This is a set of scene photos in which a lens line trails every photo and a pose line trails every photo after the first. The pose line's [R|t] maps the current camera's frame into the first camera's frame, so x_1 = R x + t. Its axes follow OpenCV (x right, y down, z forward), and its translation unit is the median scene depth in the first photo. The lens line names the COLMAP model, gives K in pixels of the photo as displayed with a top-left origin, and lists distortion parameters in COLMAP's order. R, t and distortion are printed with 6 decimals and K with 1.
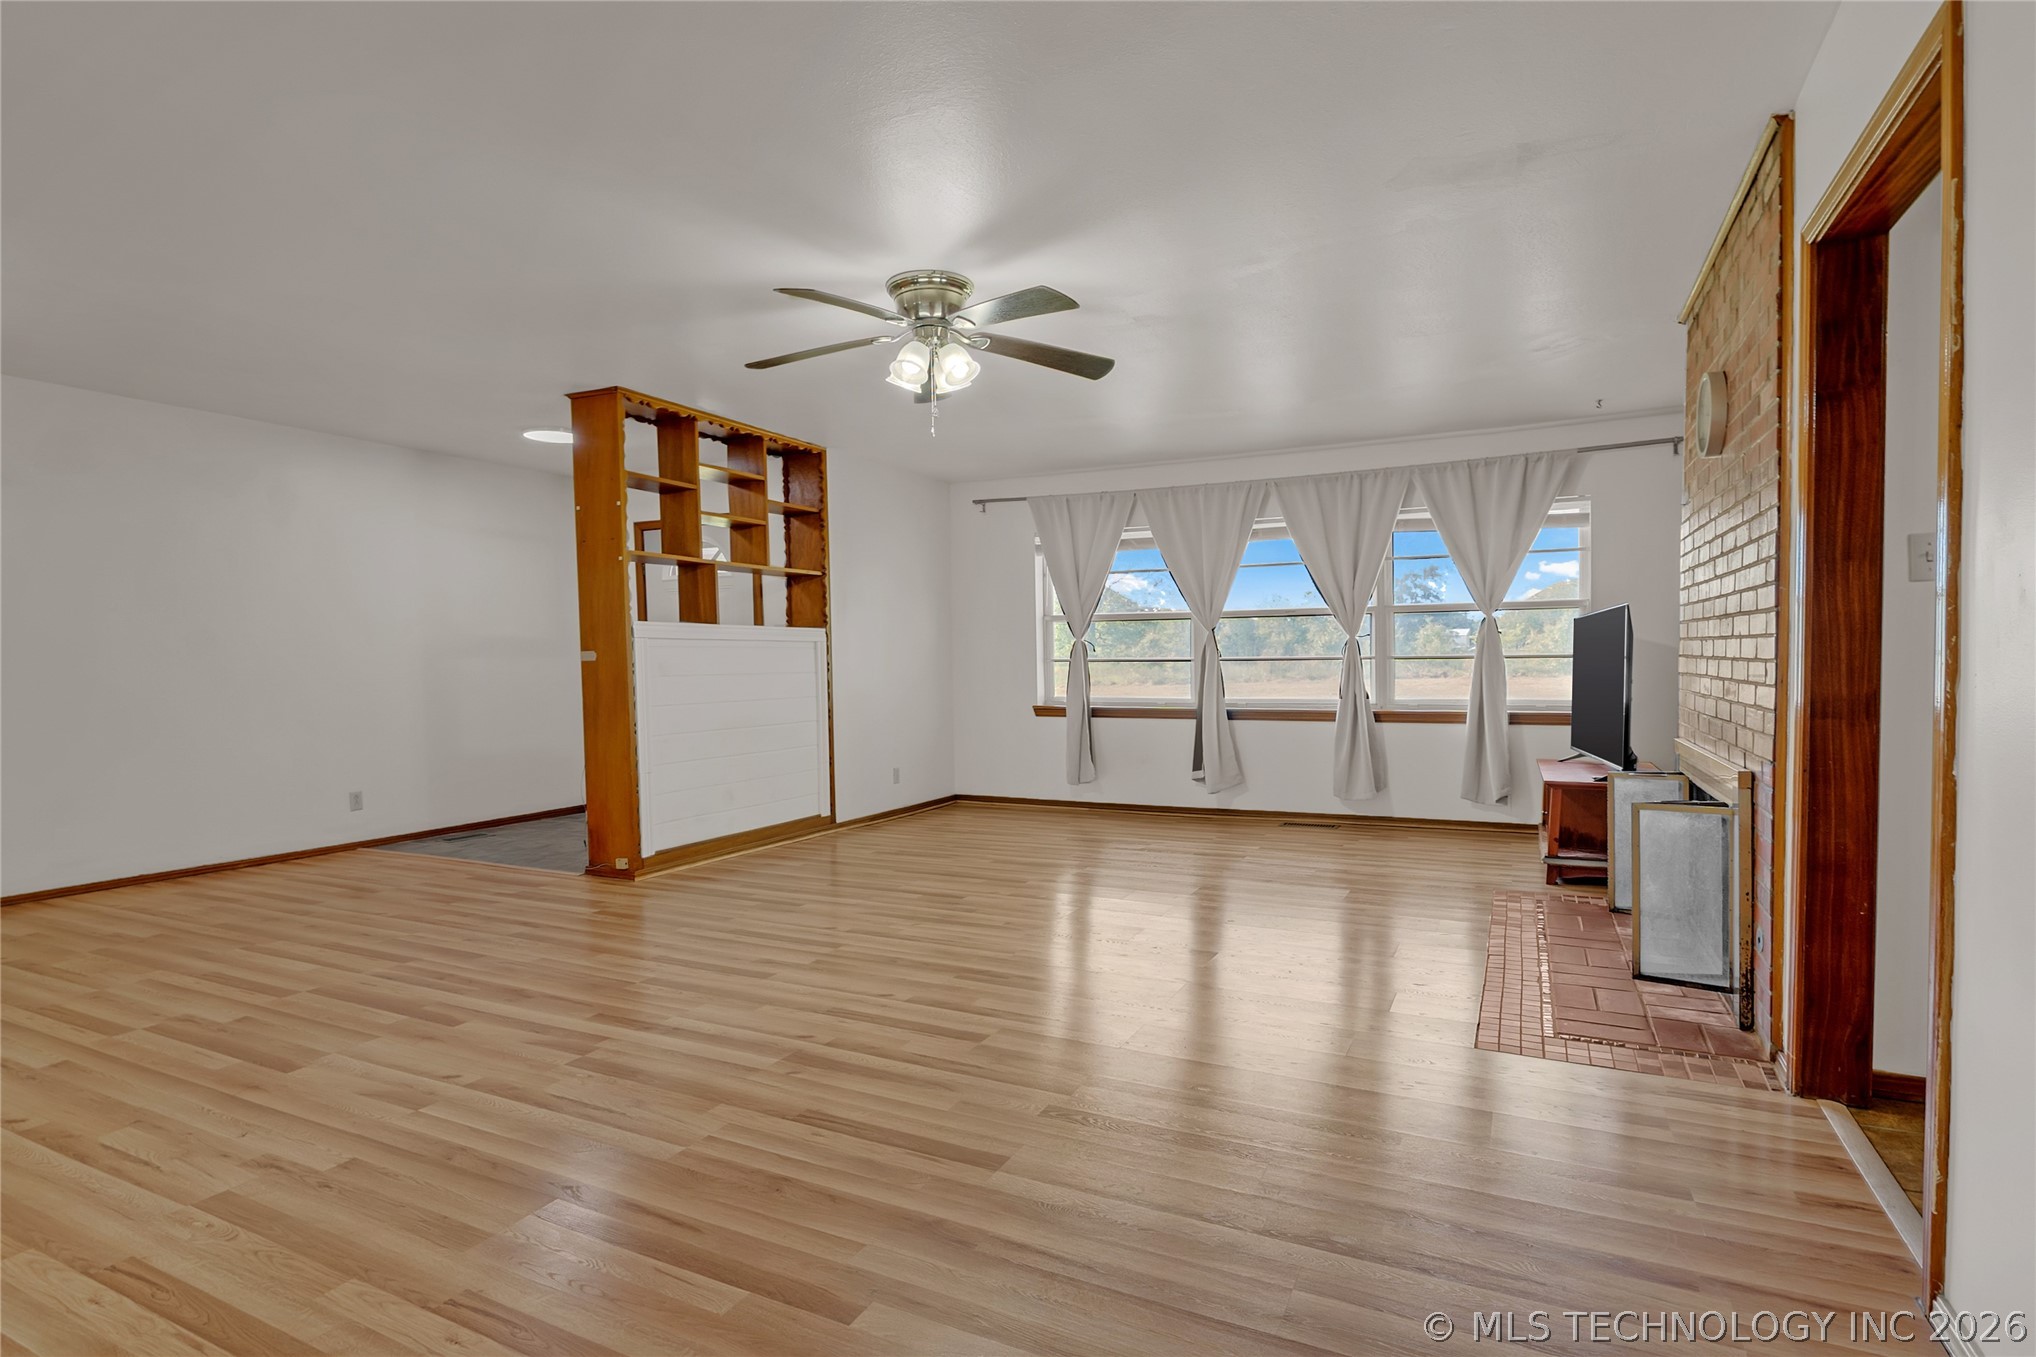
lens RADIAL K [[997.4, 0, 1018.0], [0, 997.4, 678.5], [0, 0, 1]] dist [0.002587, 0.000434]
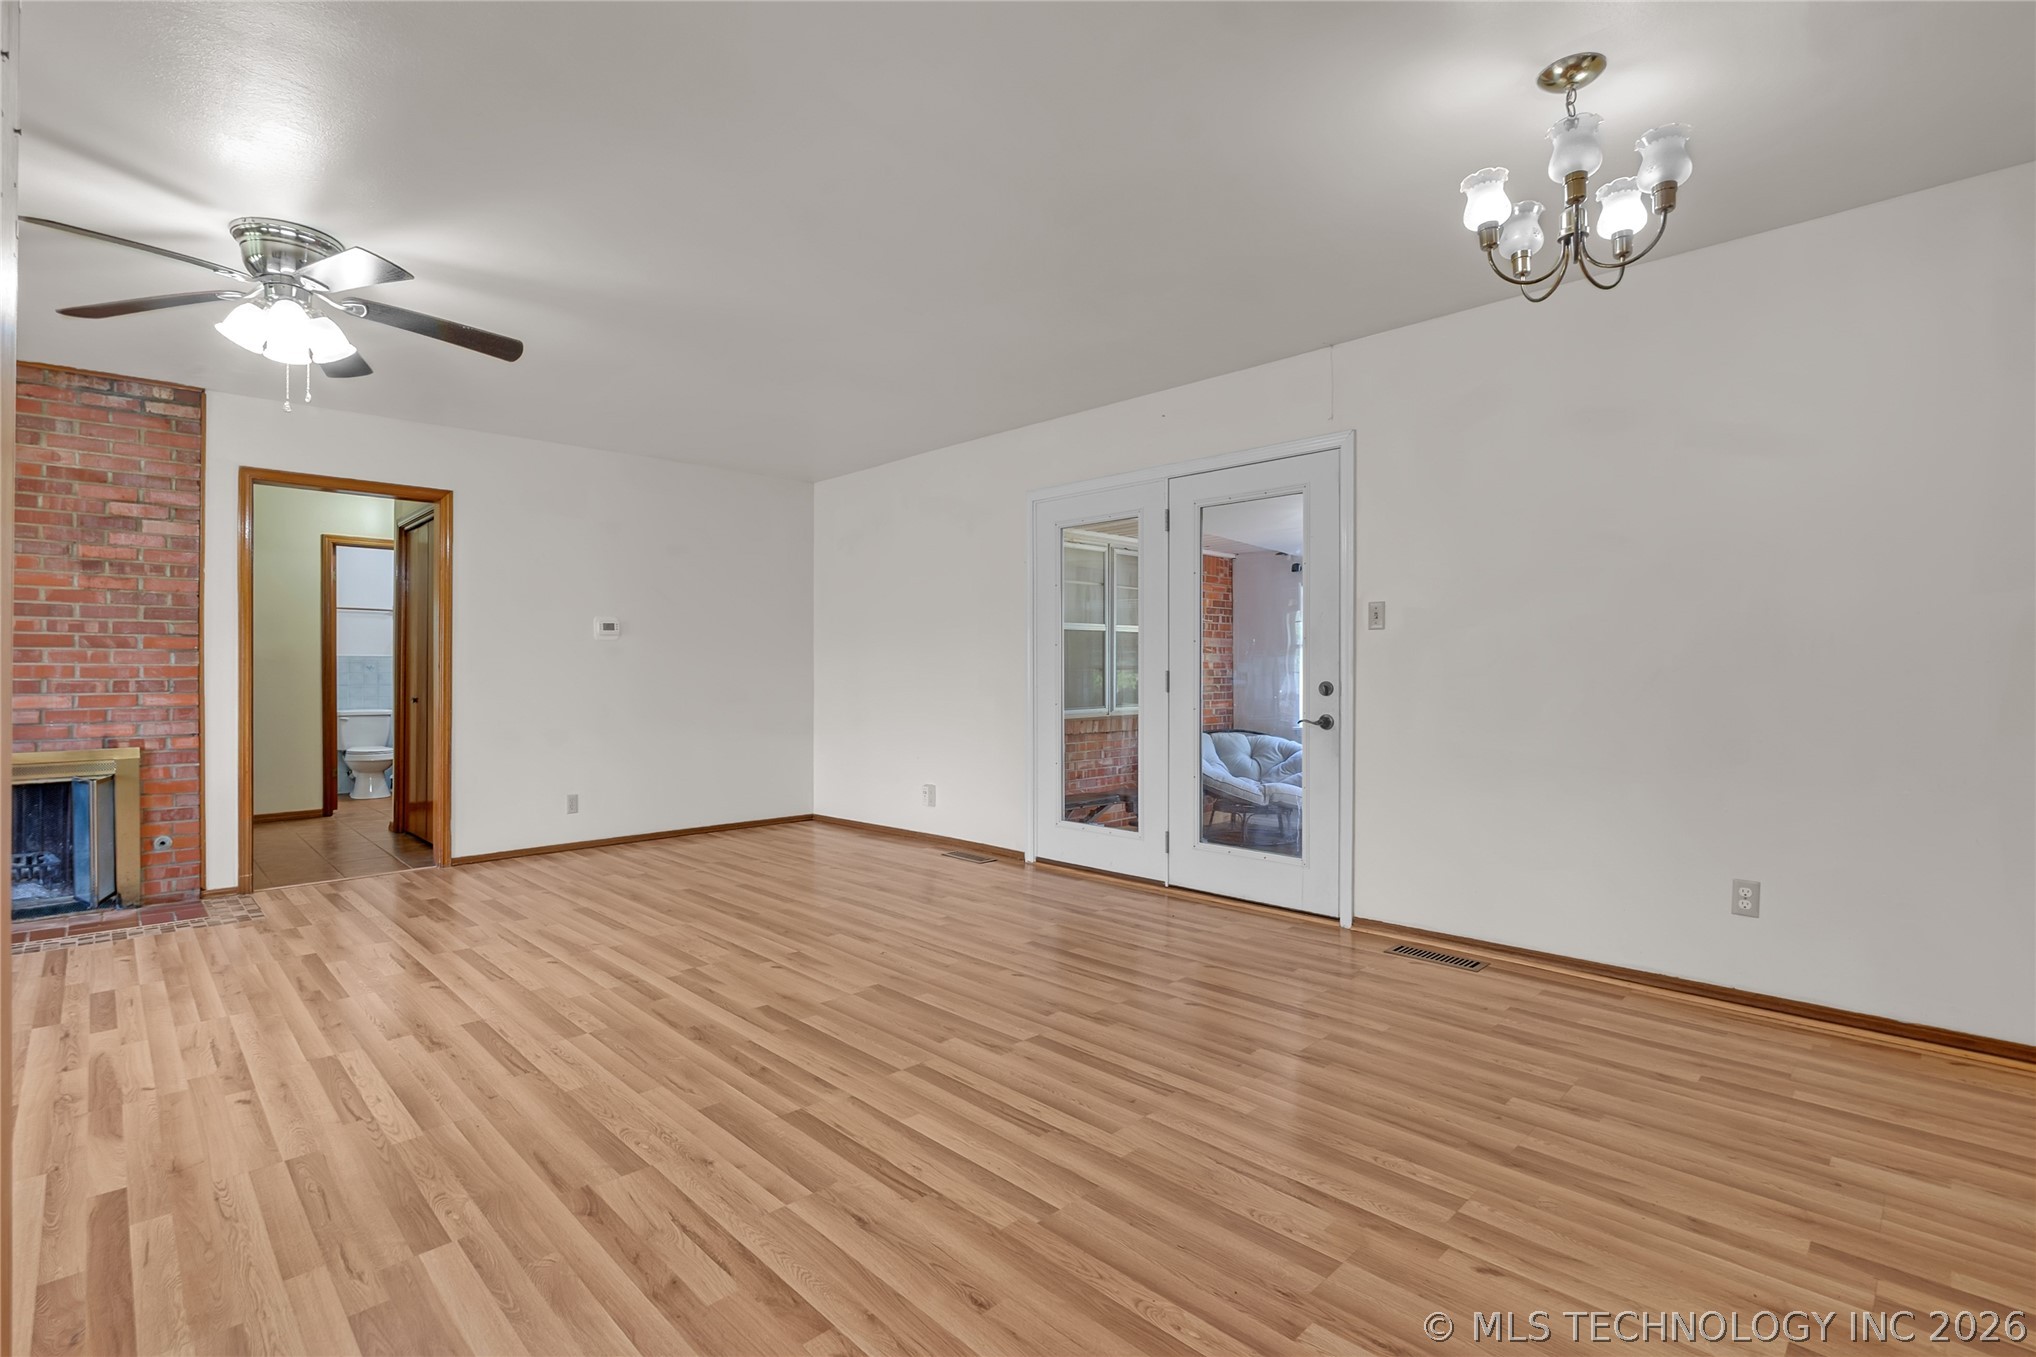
lens RADIAL K [[997.4, 0, 1018.0], [0, 997.4, 678.5], [0, 0, 1]] dist [0.002587, 0.000434]
pose [[-0.940002, 0.017467, 0.340721, -1.134298], [0.026008, 0.999451, 0.020515, -0.040438], [-0.340176, 0.028146, -0.939940, 1.808961]]
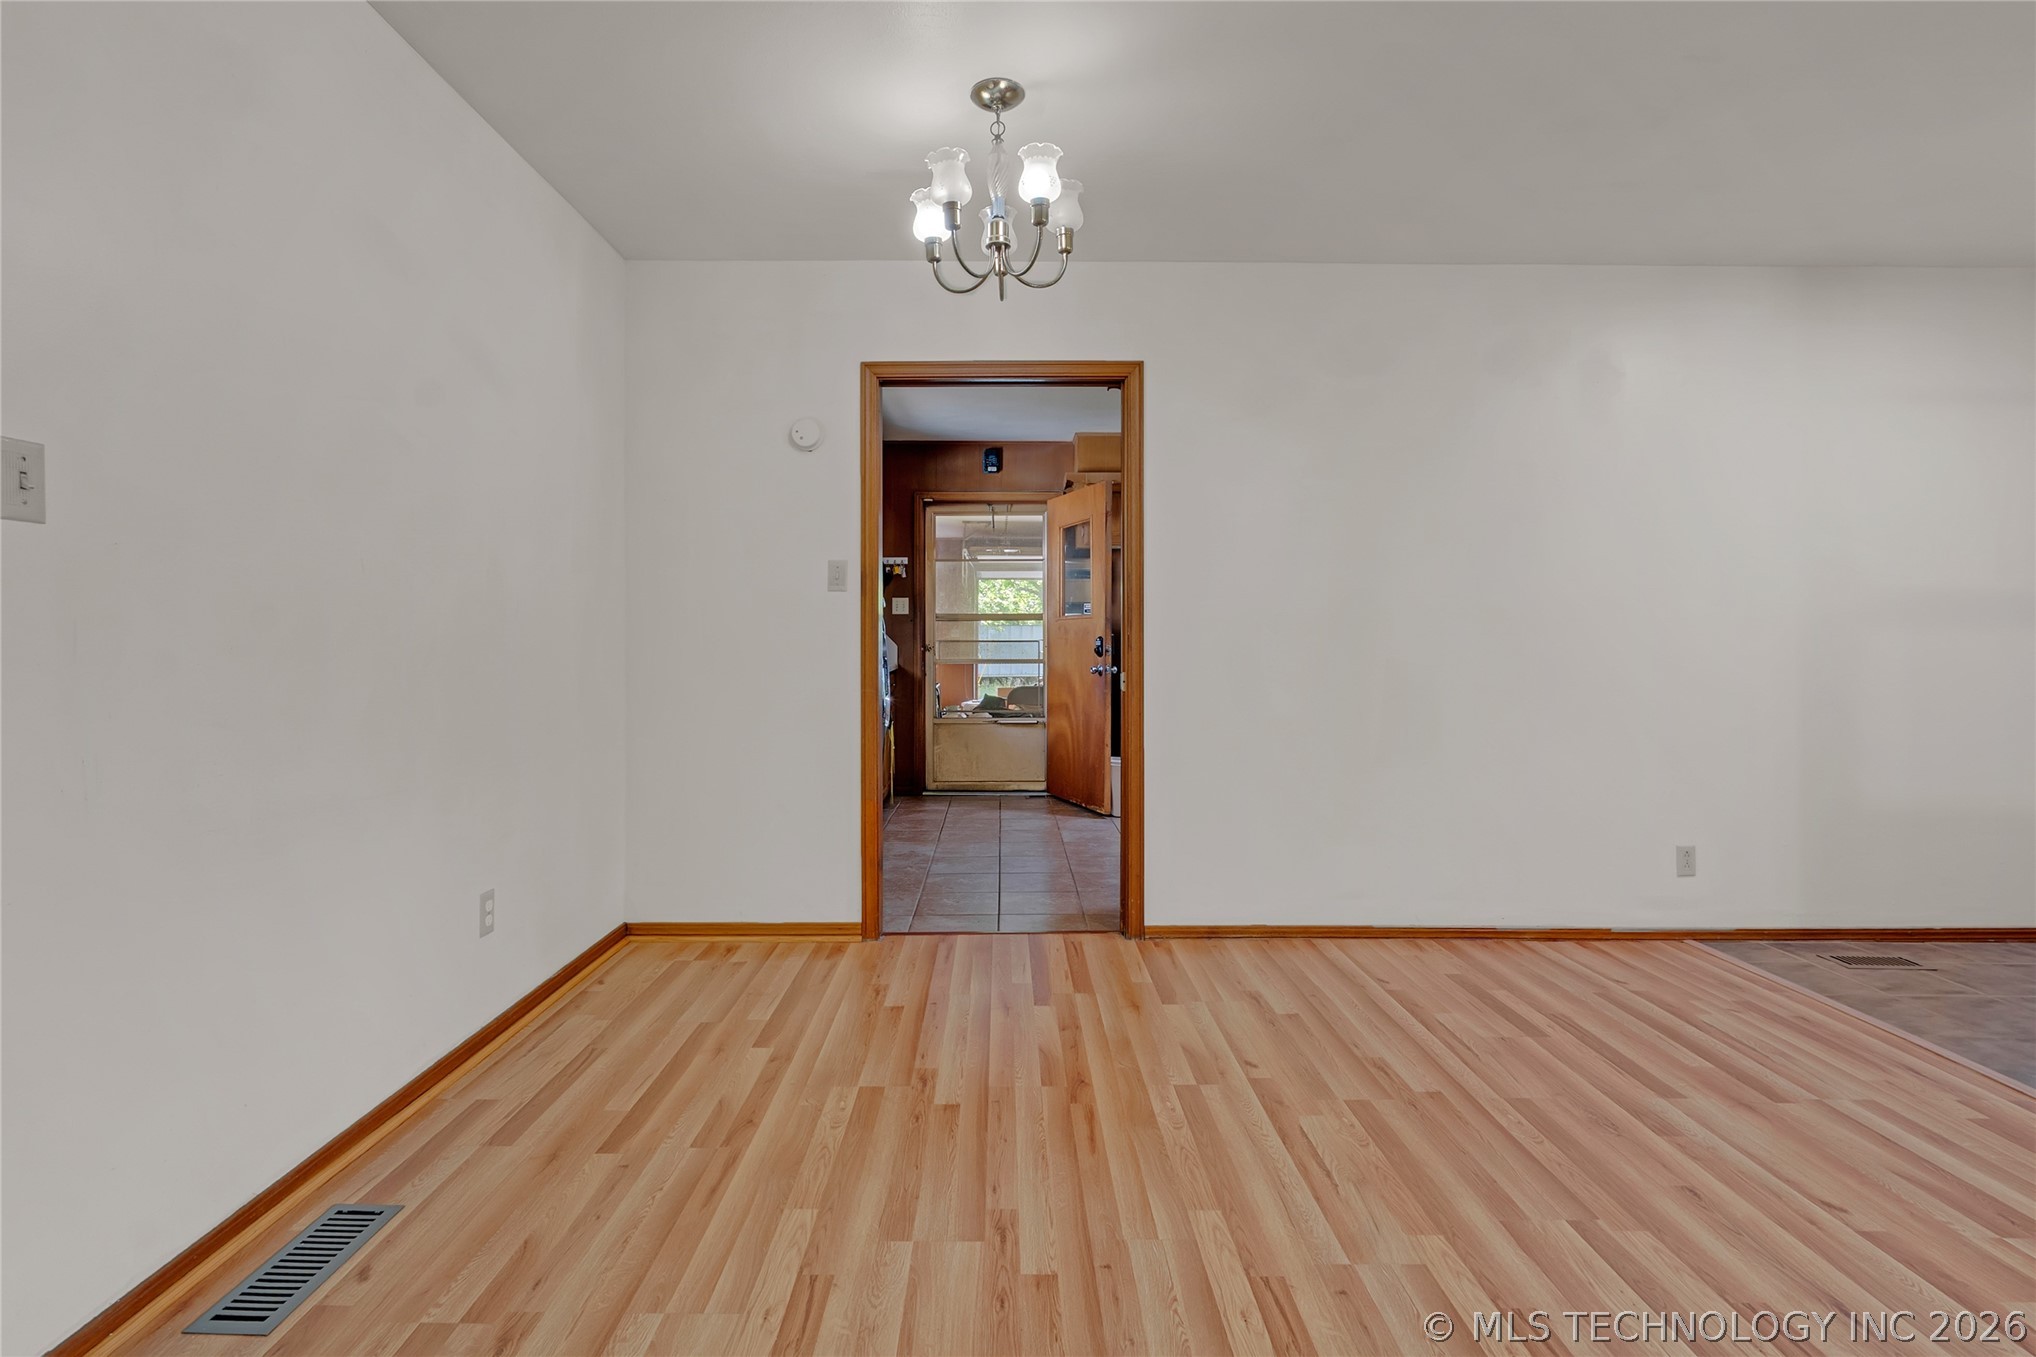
lens RADIAL K [[1016.2, 0, 1013.7], [0, 1016.2, 637.3], [0, 0, 1]] dist [-0.024217, 0.000430]
pose [[0.458549, 0.011998, -0.888588, -0.569523], [-0.023676, 0.999719, 0.001280, -0.011693], [0.888354, 0.020451, 0.458704, 0.645793]]
